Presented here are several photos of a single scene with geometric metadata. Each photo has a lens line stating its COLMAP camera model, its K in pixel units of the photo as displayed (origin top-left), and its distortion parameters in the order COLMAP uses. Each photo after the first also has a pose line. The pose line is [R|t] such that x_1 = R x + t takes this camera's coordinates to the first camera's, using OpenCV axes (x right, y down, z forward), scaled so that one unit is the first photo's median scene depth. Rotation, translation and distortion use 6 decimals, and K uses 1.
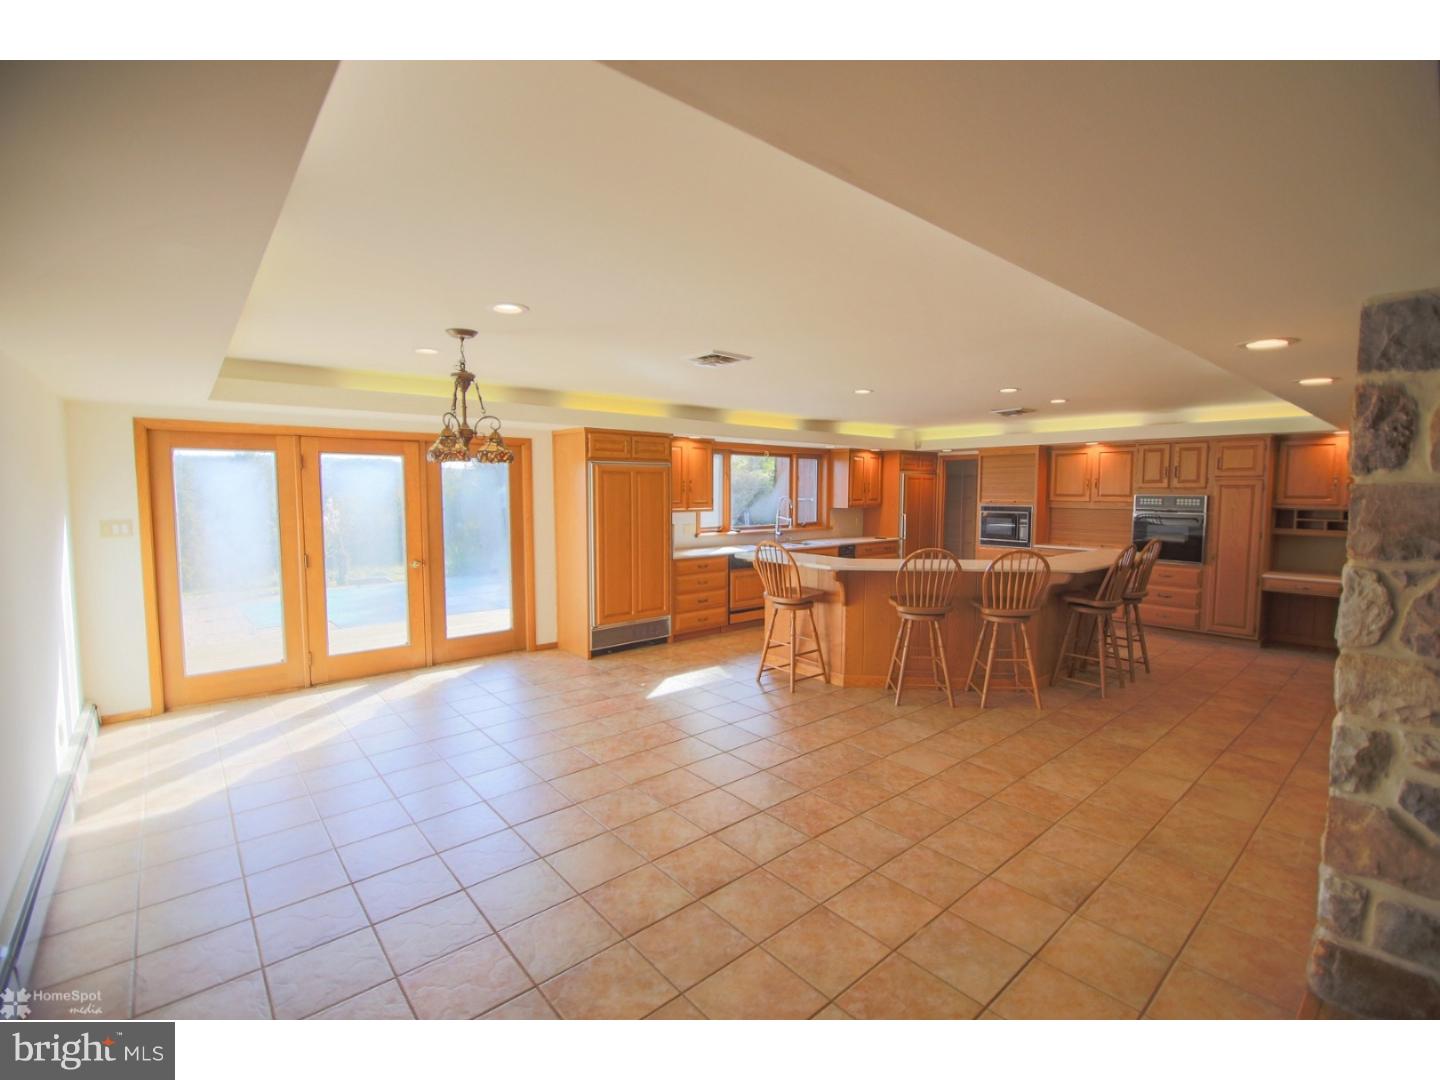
lens RADIAL K [[647.0, 0, 727.7], [0, 647.0, 537.3], [0, 0, 1]] dist [-0.003323, -0.004300]
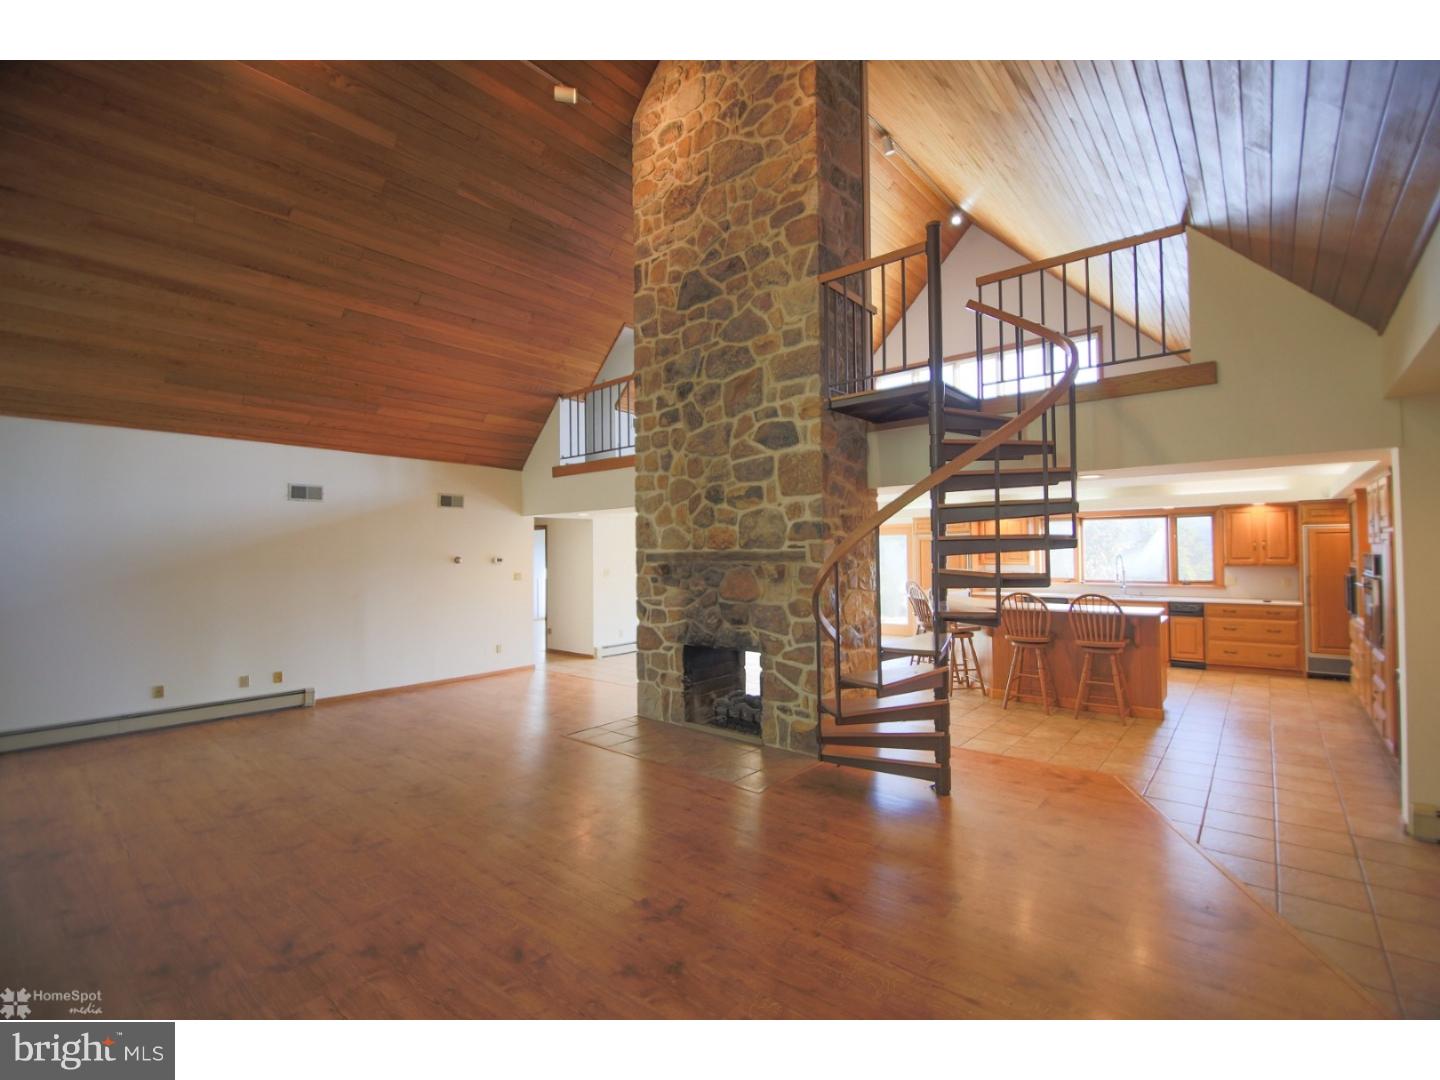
lens RADIAL K [[647.0, 0, 726.1], [0, 647.0, 538.8], [0, 0, 1]] dist [-0.003323, -0.004300]
pose [[0.153008, -0.020968, -0.988003, 1.261193], [-0.063284, 0.997515, -0.030971, -0.012513], [0.986197, 0.067263, 0.151301, 0.160857]]
